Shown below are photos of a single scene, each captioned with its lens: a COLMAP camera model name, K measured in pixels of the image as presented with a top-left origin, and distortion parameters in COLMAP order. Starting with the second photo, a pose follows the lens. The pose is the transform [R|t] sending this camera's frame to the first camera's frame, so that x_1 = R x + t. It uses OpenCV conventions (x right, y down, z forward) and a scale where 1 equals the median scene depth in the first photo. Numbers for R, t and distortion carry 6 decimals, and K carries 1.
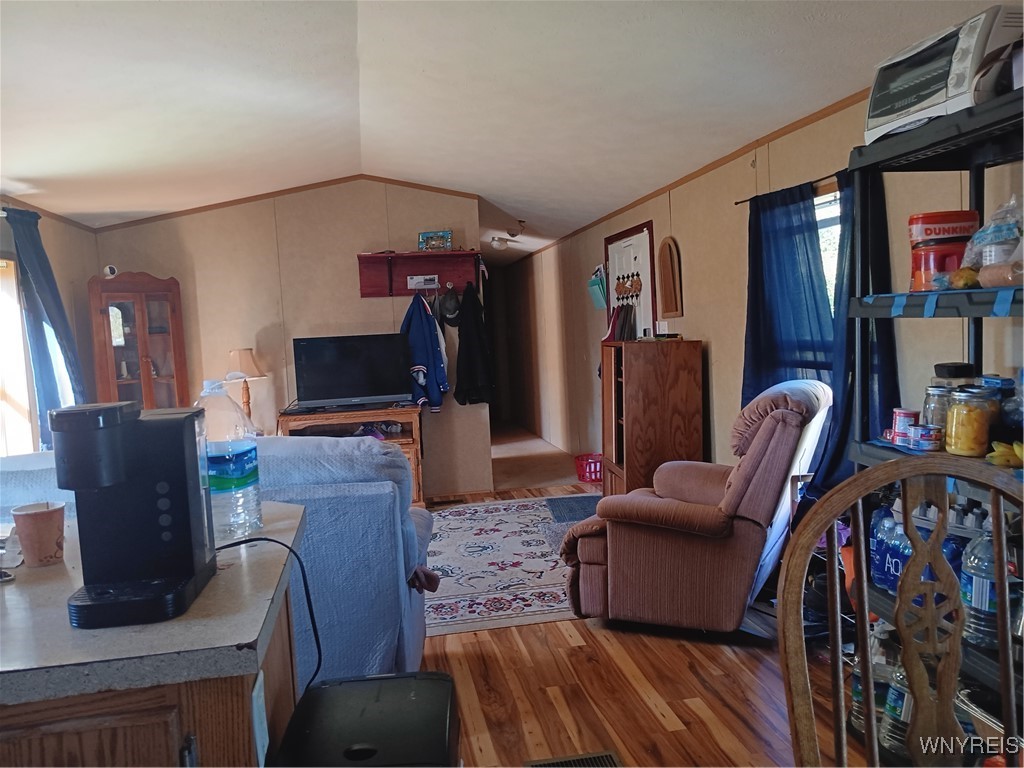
lens RADIAL K [[778.8, 0, 512.0], [0, 778.8, 384.0], [0, 0, 1]] dist [0.133160, -0.293805]
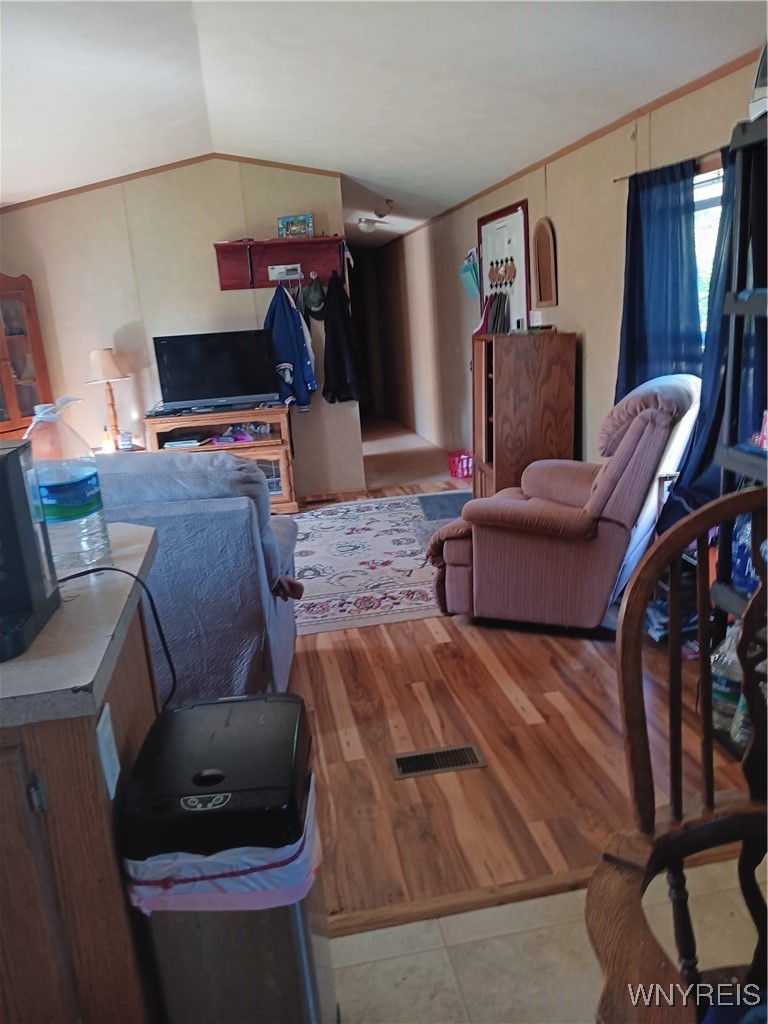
lens RADIAL K [[778.8, 0, 384.0], [0, 778.8, 512.0], [0, 0, 1]] dist [0.133160, -0.293805]
pose [[0.999762, -0.018980, -0.010716, 0.013947], [0.020568, 0.984230, 0.175693, -0.013065], [0.007212, -0.175872, 0.984387, 0.014030]]
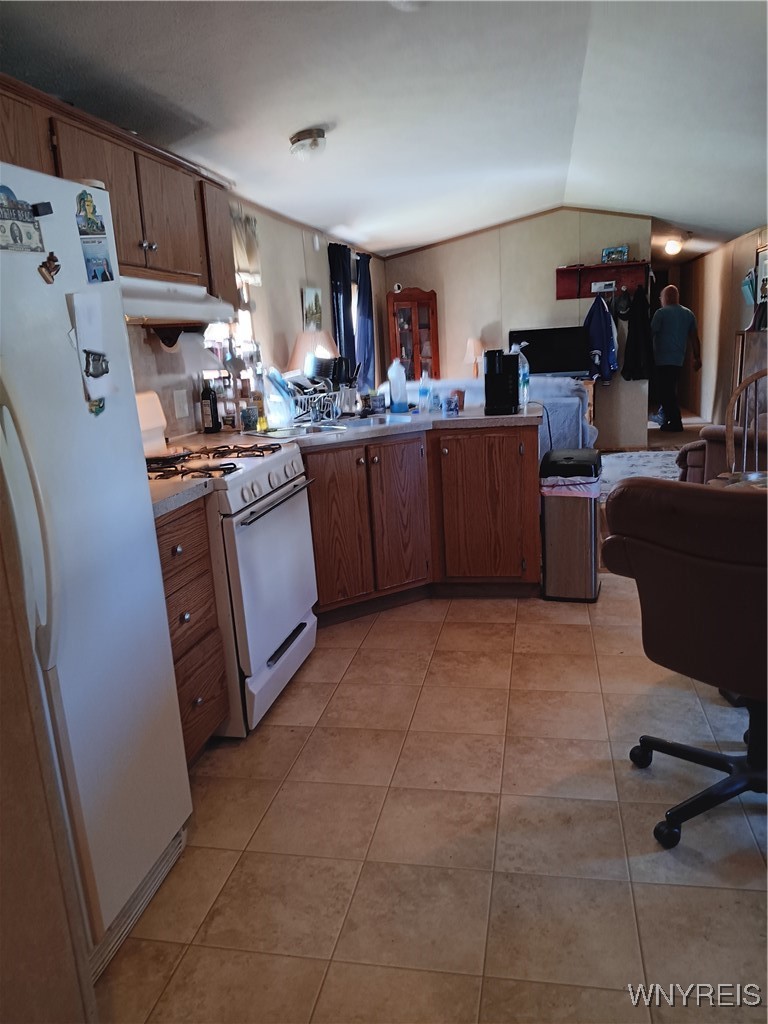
lens RADIAL K [[778.8, 0, 384.0], [0, 778.8, 512.0], [0, 0, 1]] dist [0.133160, -0.293805]
pose [[0.929403, 0.078371, -0.360650, 0.073793], [-0.017730, 0.985547, 0.168474, 0.039225], [0.368641, -0.150186, 0.917359, -0.592058]]
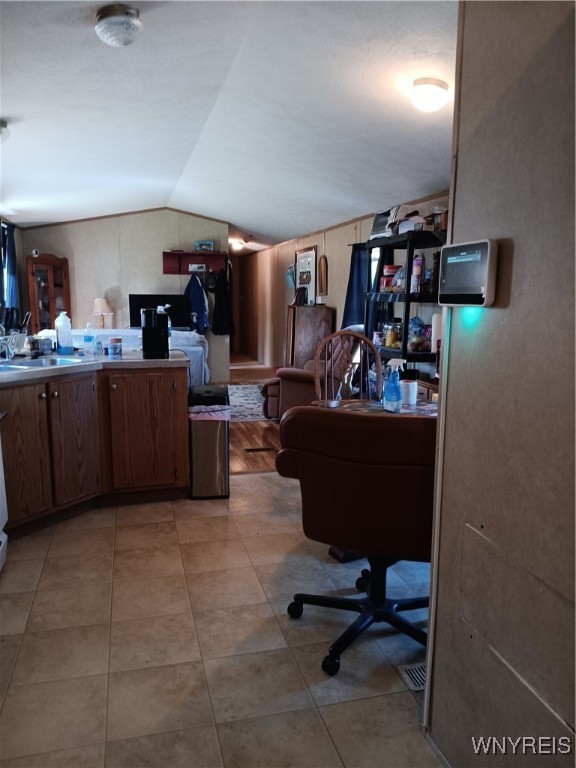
lens RADIAL K [[584.1, 0, 288.0], [0, 584.1, 384.0], [0, 0, 1]] dist [0.133160, -0.293805]
pose [[0.995133, 0.046765, 0.086732, -0.008681], [-0.053325, 0.995762, 0.074933, 0.039697], [-0.082860, -0.079194, 0.993410, -0.591027]]
